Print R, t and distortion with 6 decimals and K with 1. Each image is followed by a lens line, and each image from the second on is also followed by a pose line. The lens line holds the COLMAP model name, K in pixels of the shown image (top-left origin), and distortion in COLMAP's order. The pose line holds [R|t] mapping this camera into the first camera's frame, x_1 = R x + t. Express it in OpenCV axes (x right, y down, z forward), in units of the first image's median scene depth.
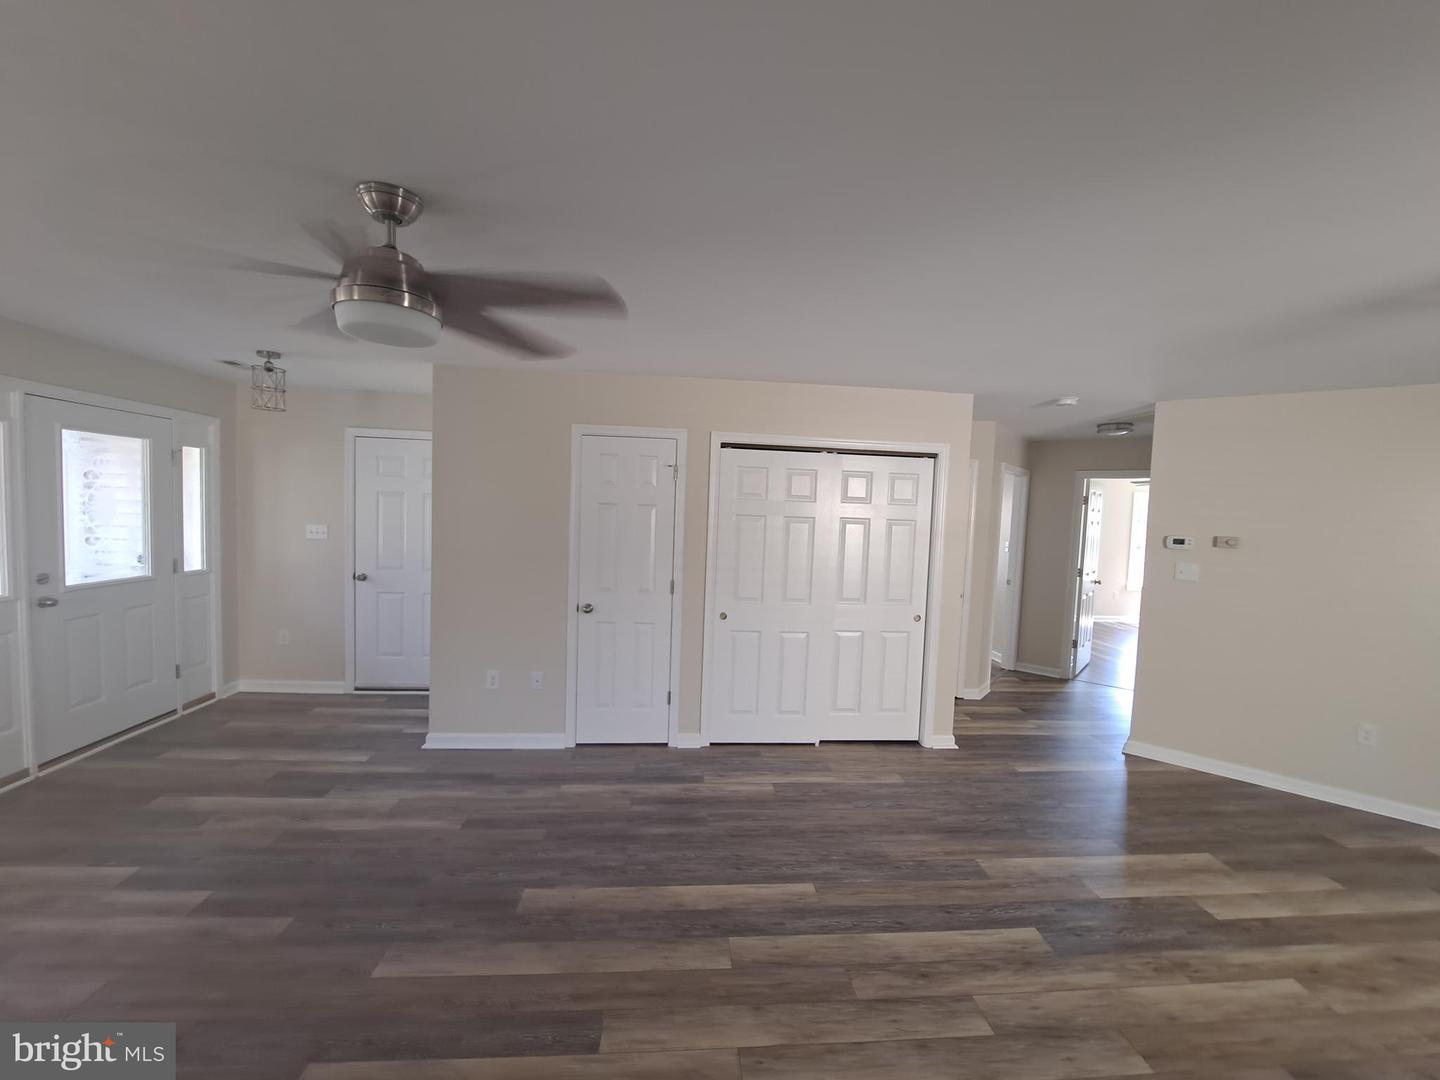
lens RADIAL K [[573.1, 0, 717.1], [0, 573.1, 543.9], [0, 0, 1]] dist [-0.012802, -0.001276]
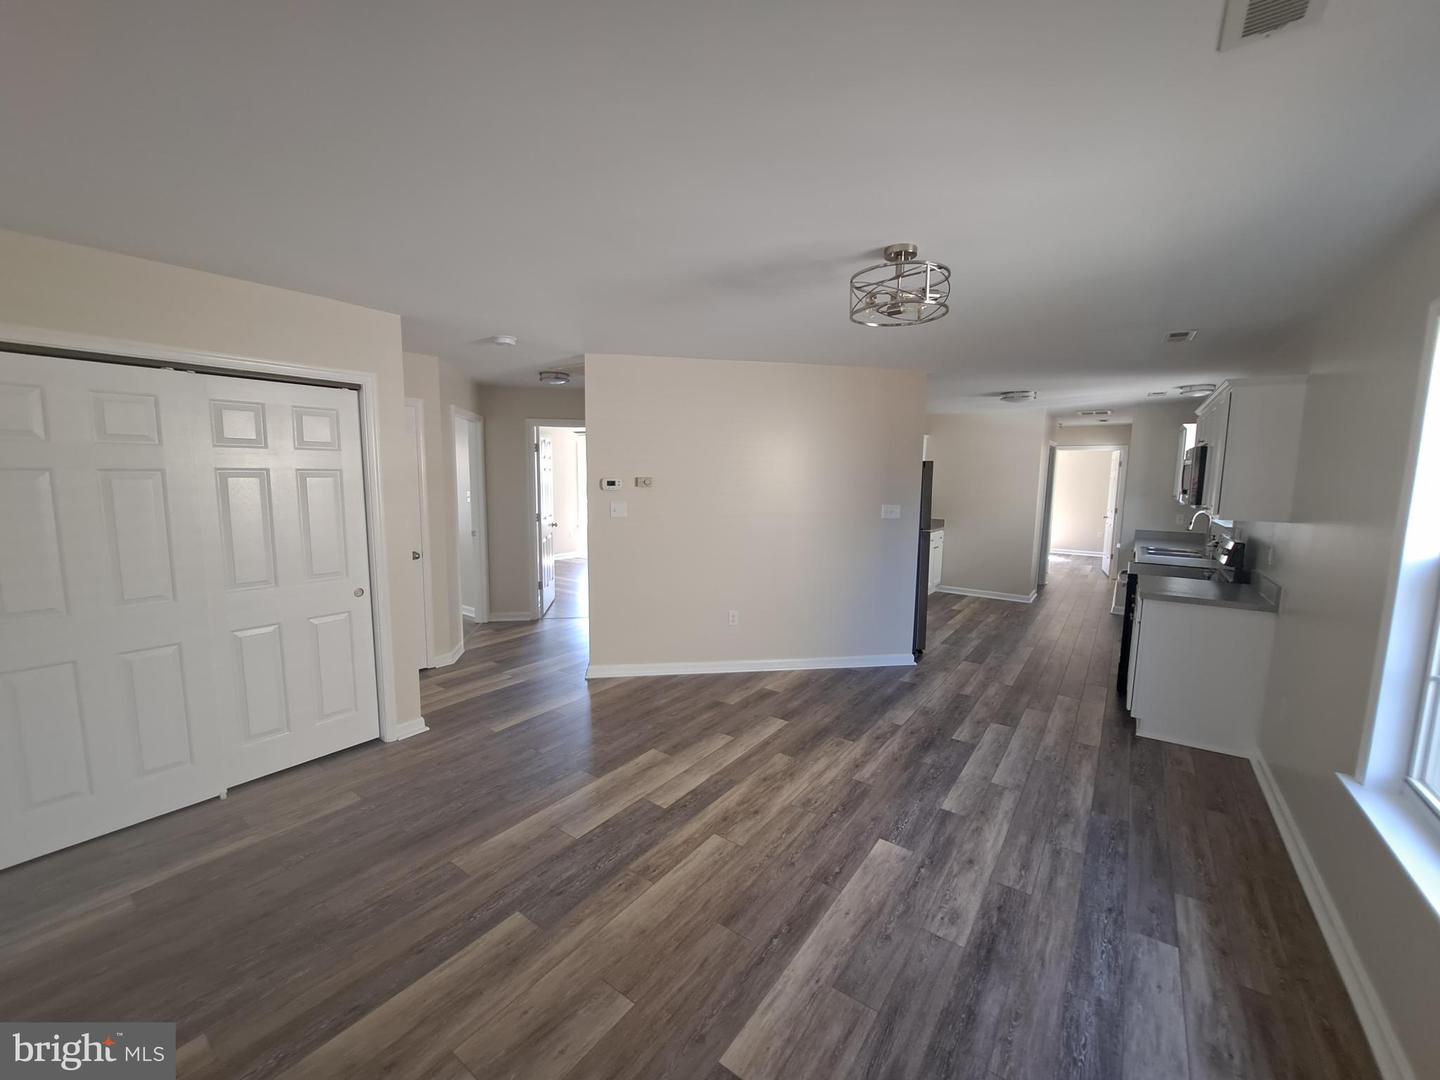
lens RADIAL K [[573.1, 0, 716.8], [0, 573.1, 543.0], [0, 0, 1]] dist [-0.012802, -0.001276]
pose [[0.650920, -0.119696, 0.749651, 0.101436], [0.058054, 0.992448, 0.108055, 0.004256], [-0.756924, -0.026815, 0.652953, 0.116583]]
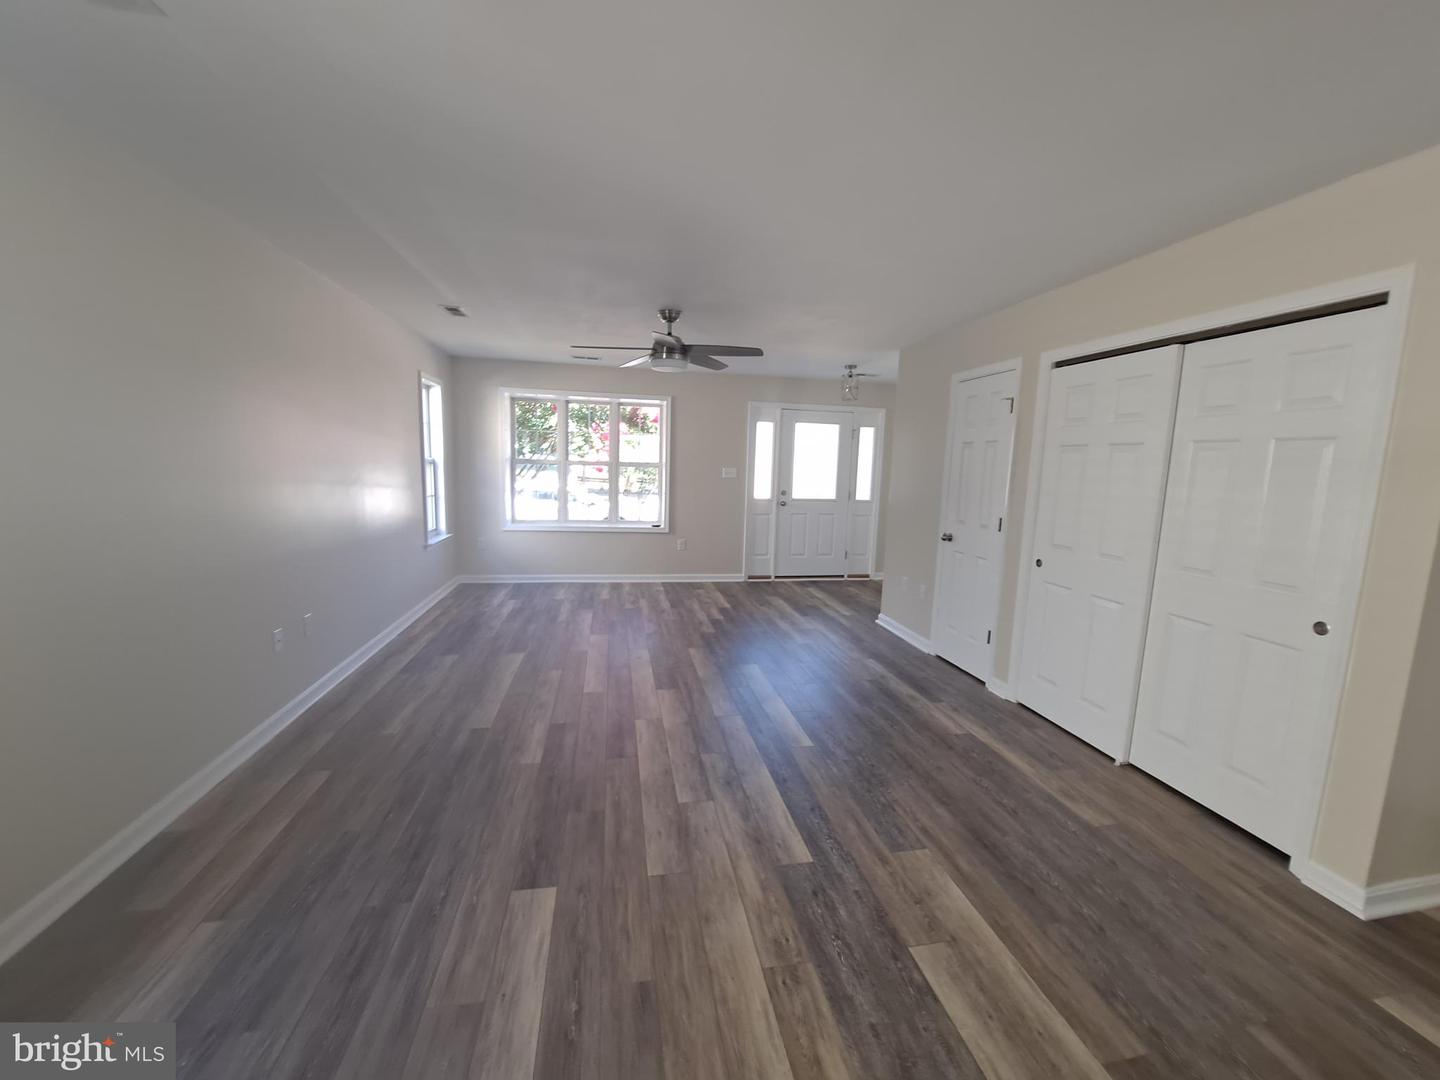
lens RADIAL K [[573.1, 0, 715.9], [0, 573.1, 541.5], [0, 0, 1]] dist [-0.012802, -0.001276]
pose [[0.096075, 0.100007, -0.990337, 0.943667], [-0.087394, 0.991945, 0.091691, 0.064537], [0.991530, 0.077741, 0.104041, 0.477168]]
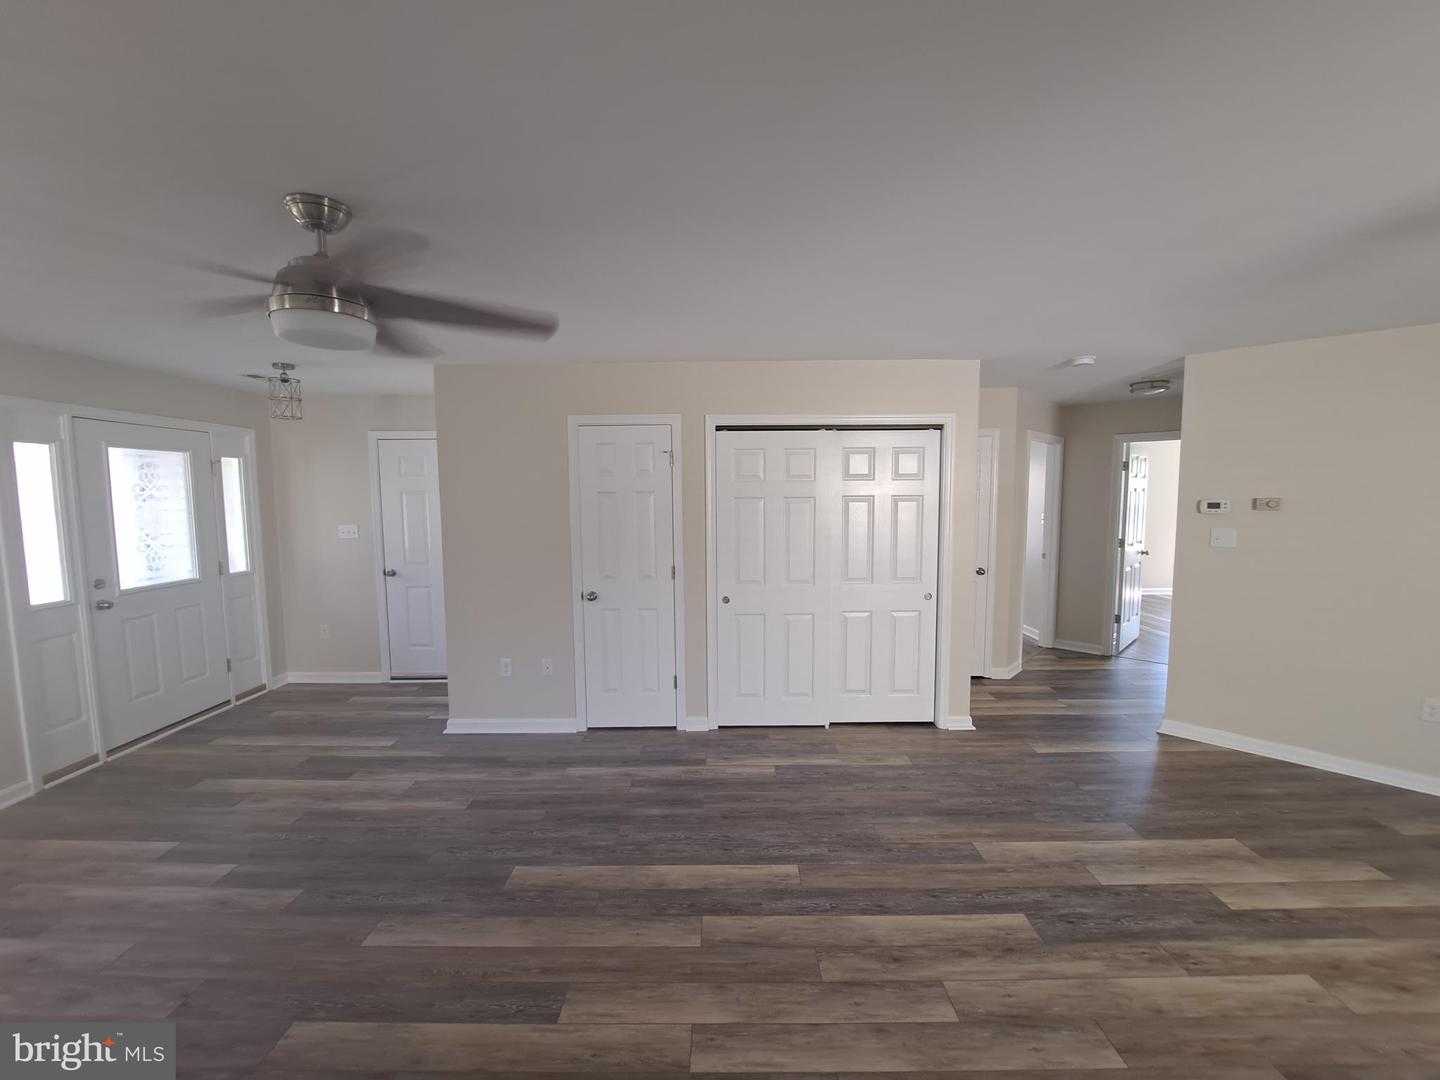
lens RADIAL K [[573.1, 0, 718.6], [0, 573.1, 542.2], [0, 0, 1]] dist [-0.012802, -0.001276]
pose [[0.995206, -0.037758, -0.090223, 0.104986], [0.039809, 0.998986, 0.021041, 0.004830], [0.089337, -0.024532, 0.995699, 0.008008]]
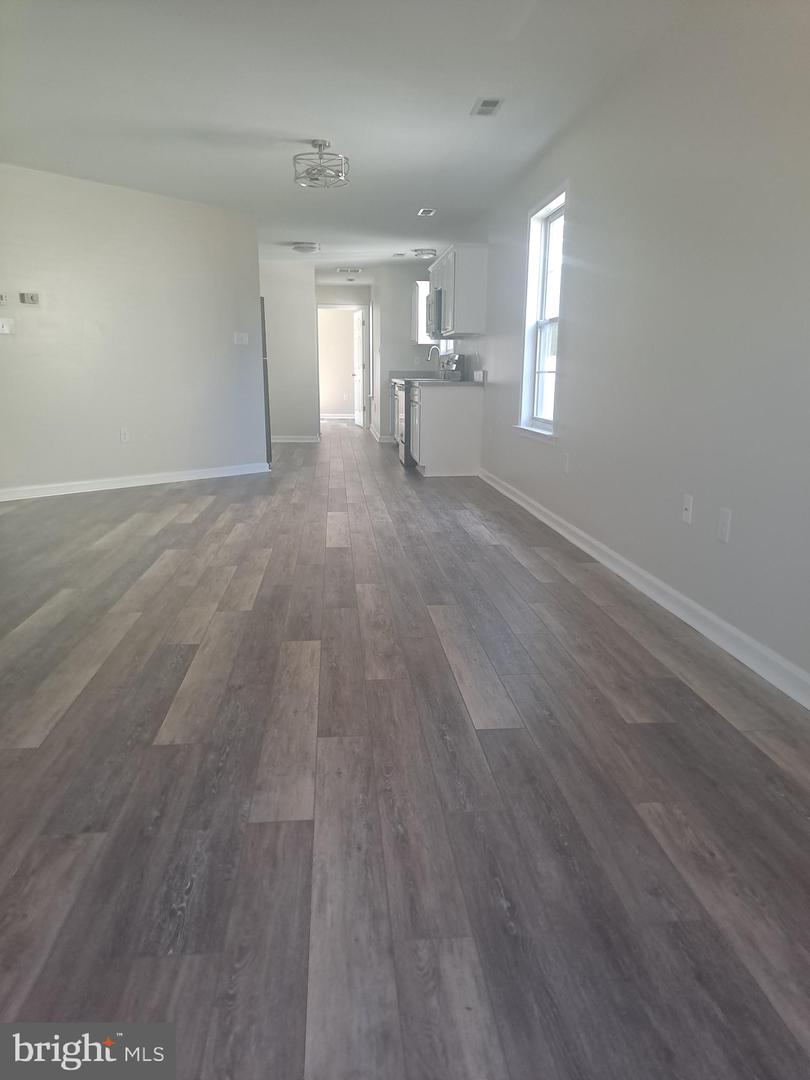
lens RADIAL K [[790.5, 0, 399.4], [0, 790.5, 547.2], [0, 0, 1]] dist [0.049147, -0.026488]
pose [[0.000132, -0.253444, 0.967350, -0.937462], [0.054861, 0.965895, 0.253055, 0.131036], [-0.998494, 0.053036, 0.014032, 0.257749]]
